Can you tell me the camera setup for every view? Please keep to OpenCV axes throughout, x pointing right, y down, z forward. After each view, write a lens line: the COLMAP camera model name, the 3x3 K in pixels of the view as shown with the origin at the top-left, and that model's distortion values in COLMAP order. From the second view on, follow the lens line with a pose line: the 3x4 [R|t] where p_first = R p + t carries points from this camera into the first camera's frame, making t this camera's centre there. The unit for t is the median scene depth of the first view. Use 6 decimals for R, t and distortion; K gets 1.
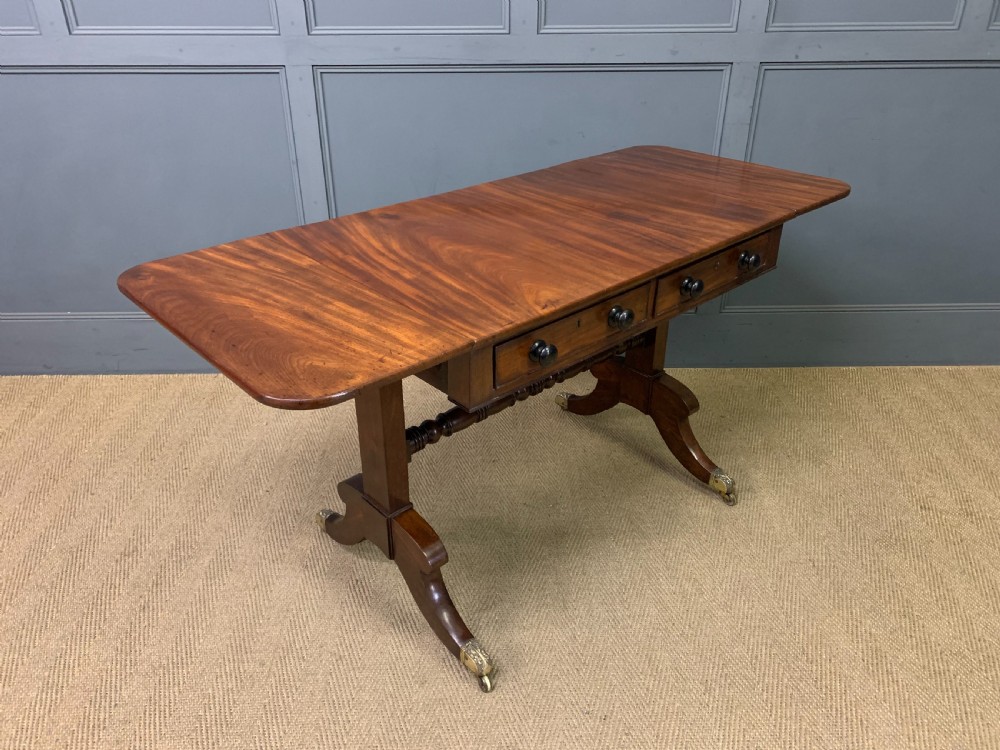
lens RADIAL K [[770.9, 0, 491.3], [0, 770.9, 379.5], [0, 0, 1]] dist [0.013221, 0.002054]
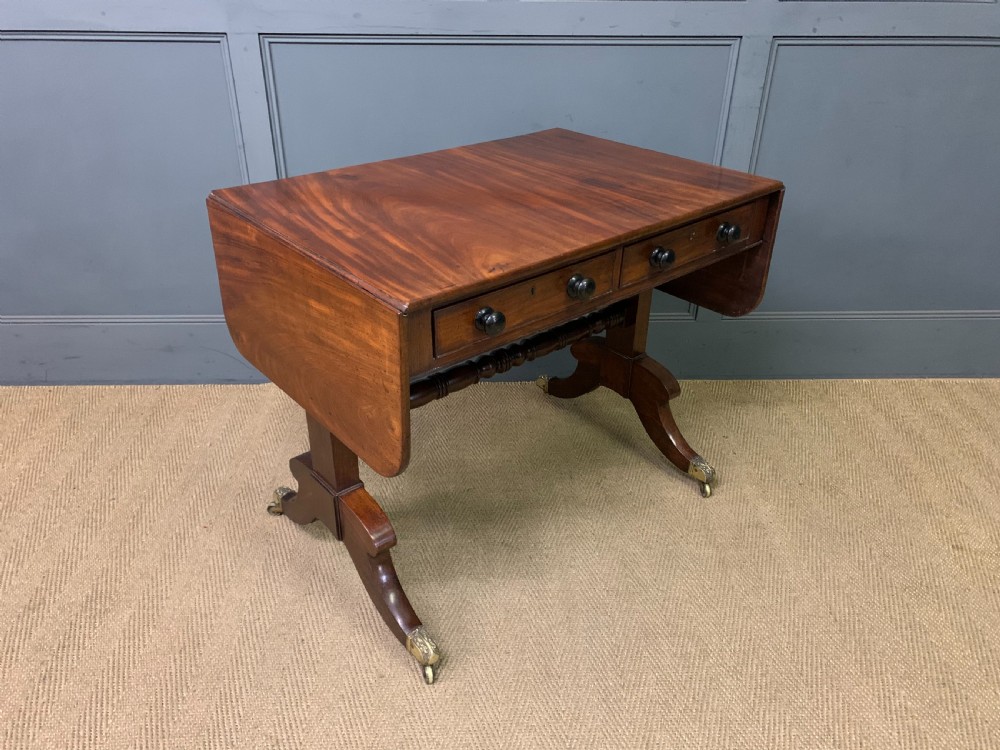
lens RADIAL K [[769.7, 0, 492.8], [0, 769.7, 383.4], [0, 0, 1]] dist [0.016377, -0.002089]
pose [[0.999809, 0.002918, 0.019344, 0.015504], [-0.003233, 0.999862, 0.016286, -0.032481], [-0.019293, -0.016346, 0.999680, 0.133573]]
